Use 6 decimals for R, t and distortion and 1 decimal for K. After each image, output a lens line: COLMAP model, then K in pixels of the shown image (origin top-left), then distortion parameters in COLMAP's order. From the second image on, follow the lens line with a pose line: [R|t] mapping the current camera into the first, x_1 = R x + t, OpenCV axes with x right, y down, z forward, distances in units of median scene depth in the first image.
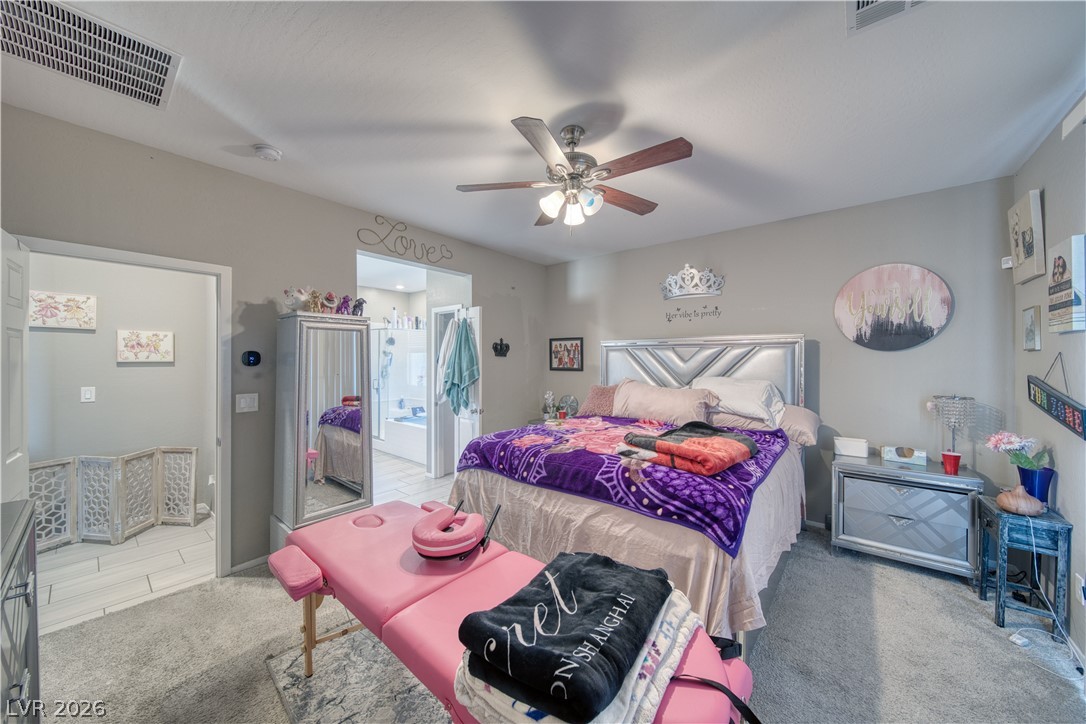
lens RADIAL K [[387.6, 0, 553.5], [0, 387.6, 360.0], [0, 0, 1]] dist [-0.002262, -0.000308]
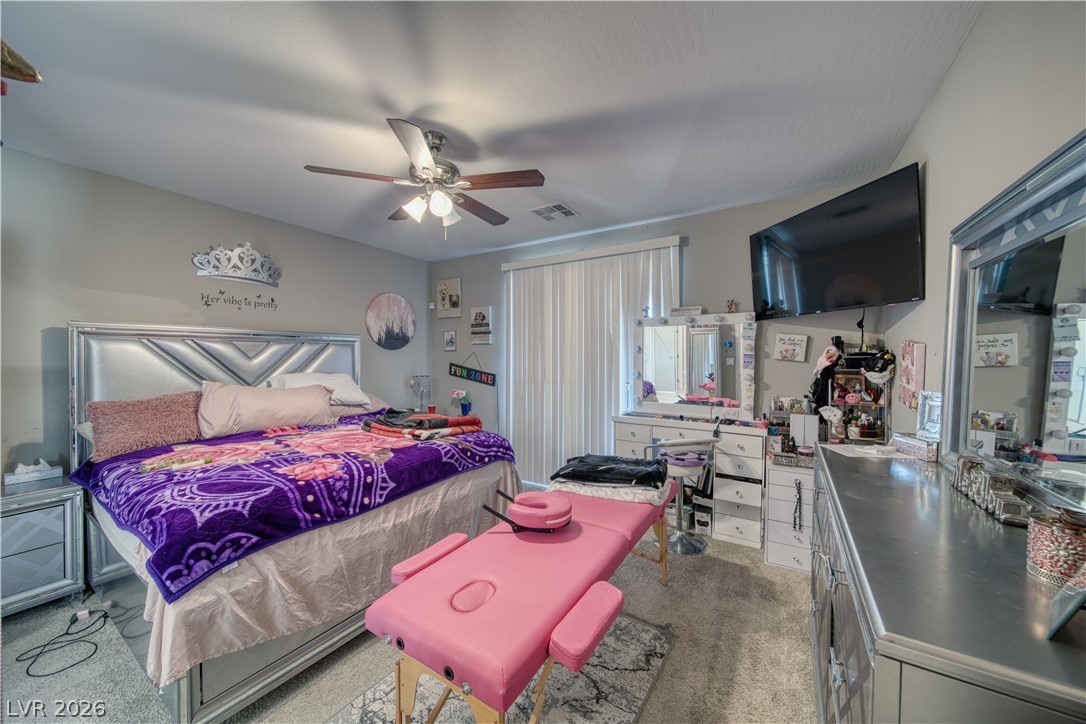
lens RADIAL K [[380.1, 0, 542.5], [0, 380.1, 358.8], [0, 0, 1]] dist [-0.001921, -0.000097]
pose [[-0.130136, -0.010263, 0.991443, -0.885013], [0.002127, 0.999941, 0.010630, -0.002228], [-0.991494, 0.003492, -0.130107, 0.741538]]
